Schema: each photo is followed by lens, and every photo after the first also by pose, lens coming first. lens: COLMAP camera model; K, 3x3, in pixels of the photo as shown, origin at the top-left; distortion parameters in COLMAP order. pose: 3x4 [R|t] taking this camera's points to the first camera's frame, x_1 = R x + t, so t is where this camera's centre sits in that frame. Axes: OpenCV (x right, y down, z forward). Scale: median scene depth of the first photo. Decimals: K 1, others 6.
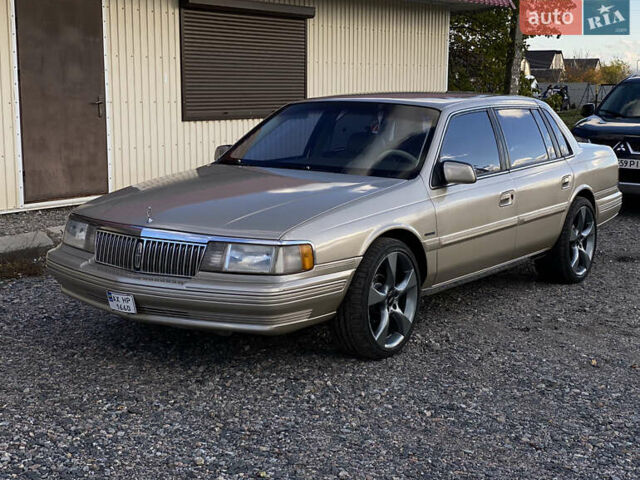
lens RADIAL K [[1048.0, 0, 320.0], [0, 1048.0, 240.0], [0, 0, 1]] dist [-0.005264, 1.605224]
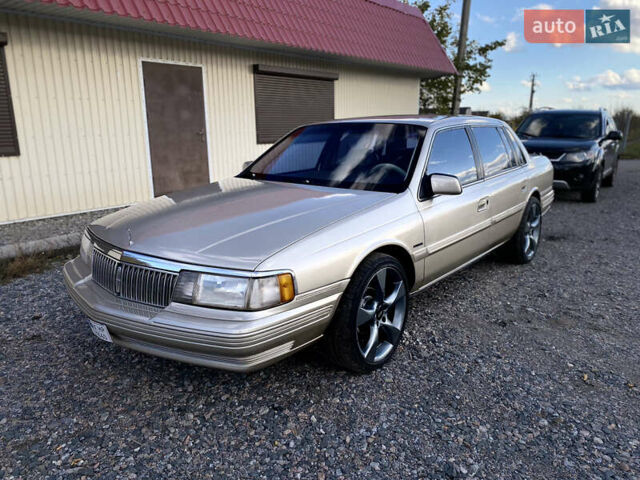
lens RADIAL K [[485.8, 0, 315.9], [0, 485.8, 240.7], [0, 0, 1]] dist [0.061849, -0.054665]
pose [[0.997196, -0.002920, -0.074772, 0.040658], [0.009017, 0.996646, 0.081338, -0.052869], [0.074283, -0.081784, 0.993878, 0.526260]]
